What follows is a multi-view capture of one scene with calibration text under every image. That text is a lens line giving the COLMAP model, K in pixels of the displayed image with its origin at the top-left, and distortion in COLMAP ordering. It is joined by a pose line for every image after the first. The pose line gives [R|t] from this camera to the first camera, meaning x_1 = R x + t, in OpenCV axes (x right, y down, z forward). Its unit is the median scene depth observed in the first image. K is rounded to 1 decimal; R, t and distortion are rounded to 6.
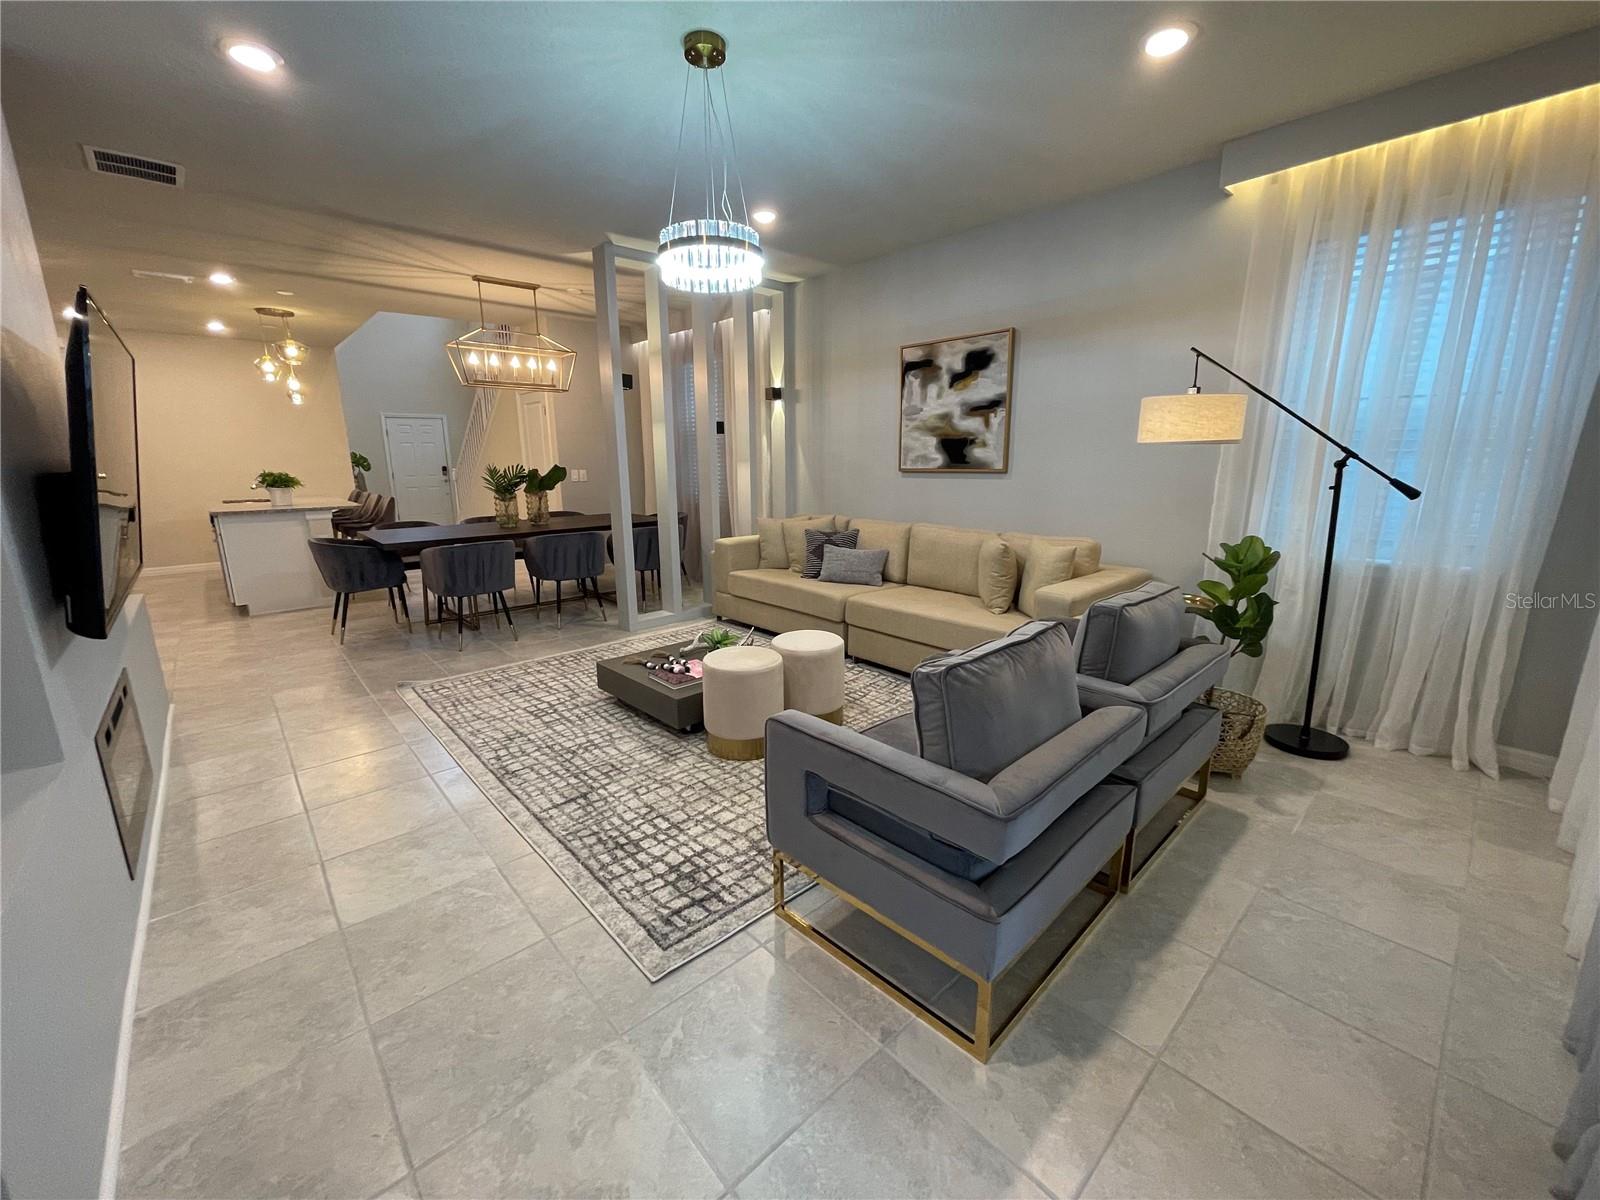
lens RADIAL K [[644.4, 0, 794.7], [0, 644.4, 604.9], [0, 0, 1]] dist [-0.003161, 0.000001]
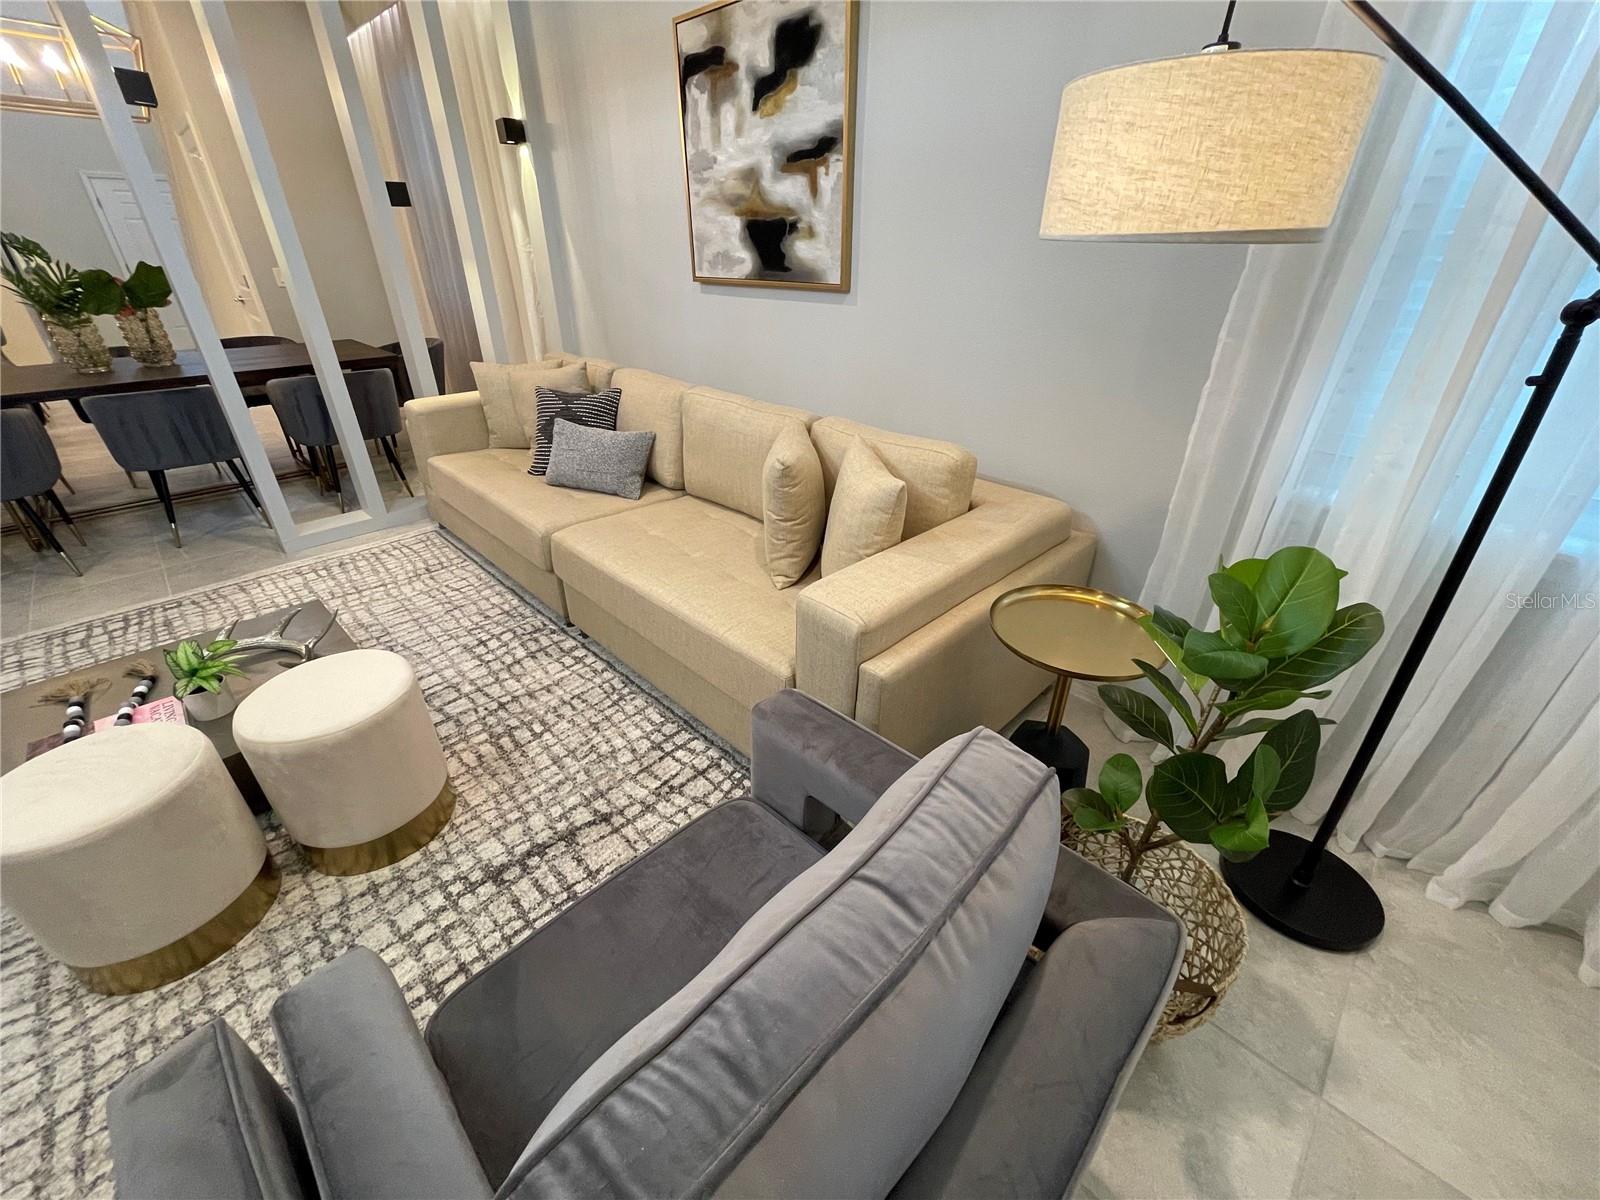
lens RADIAL K [[644.4, 0, 798.6], [0, 644.4, 599.6], [0, 0, 1]] dist [-0.003161, 0.000001]
pose [[0.998452, -0.015266, 0.053488, 0.246903], [-0.000044, 0.961382, 0.275216, -0.101530], [-0.055624, -0.274792, 0.959893, 0.395628]]
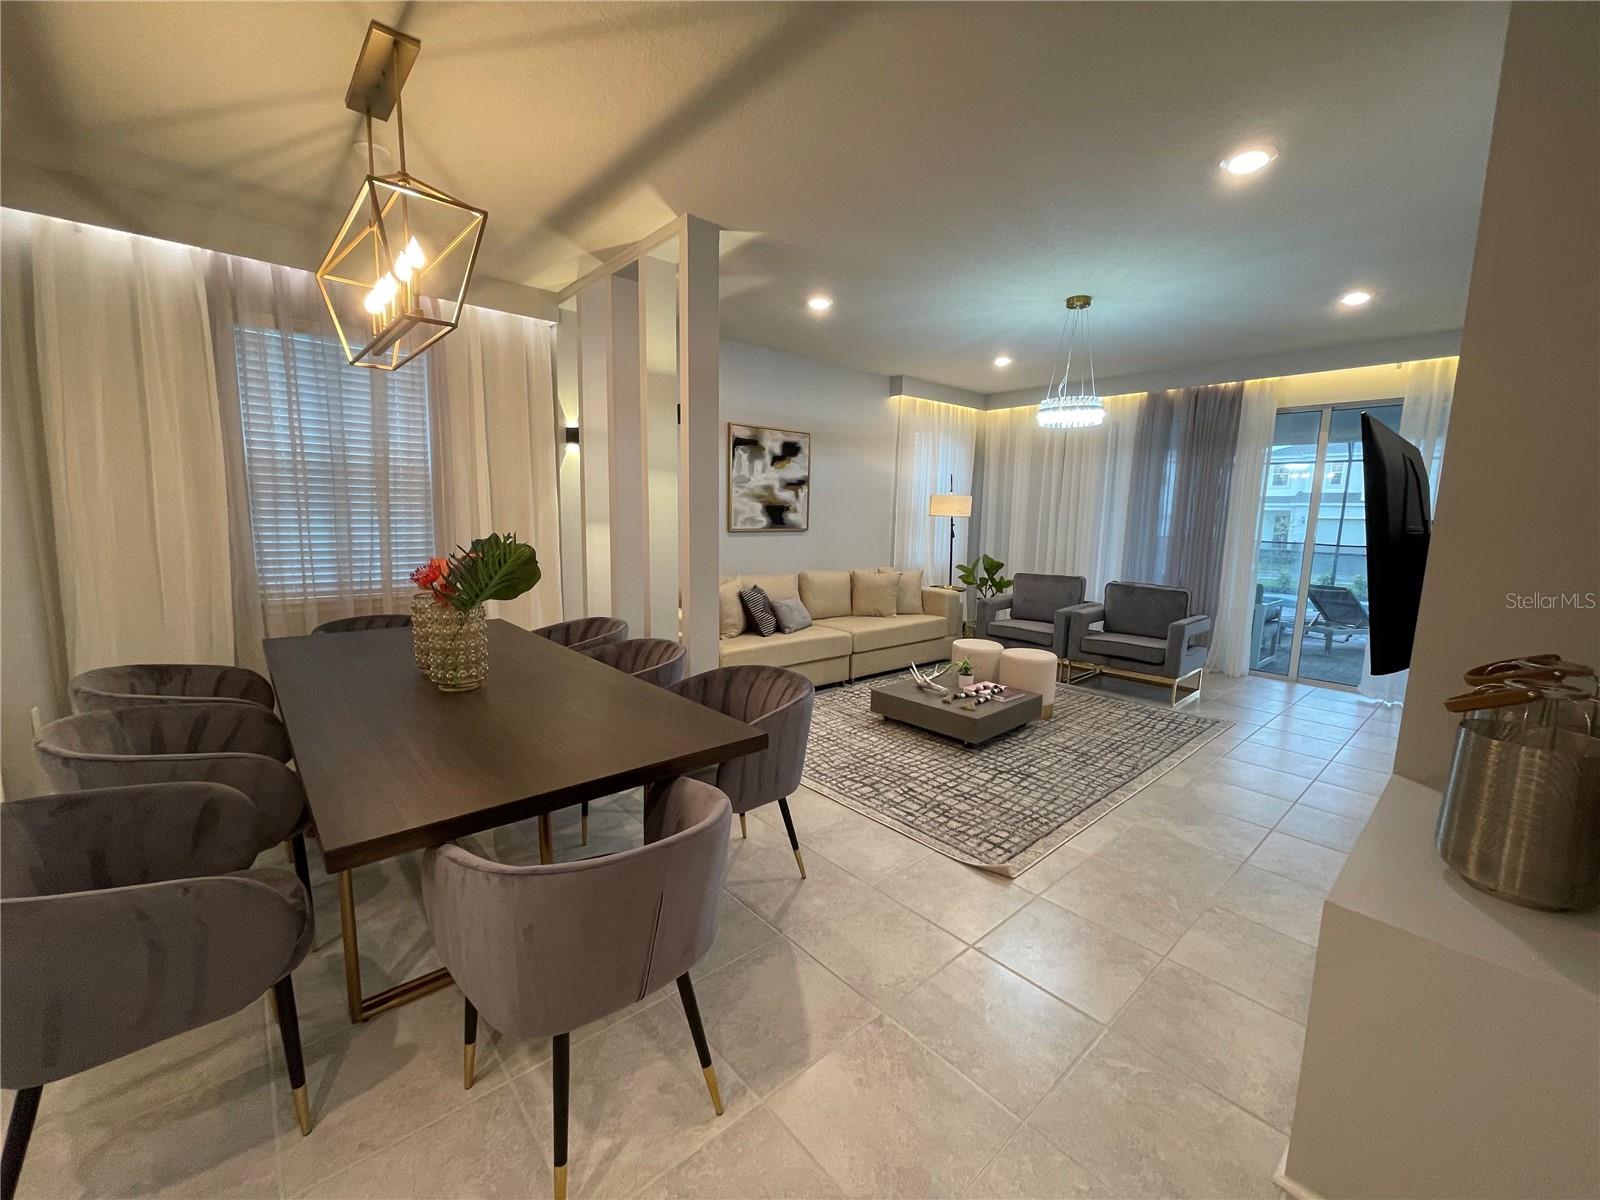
lens RADIAL K [[644.4, 0, 796.5], [0, 644.4, 600.1], [0, 0, 1]] dist [-0.003161, 0.000001]
pose [[0.007031, -0.127383, 0.991829, -1.062012], [0.201693, 0.971649, 0.123361, -0.230076], [-0.979423, 0.199178, 0.032524, 0.976891]]
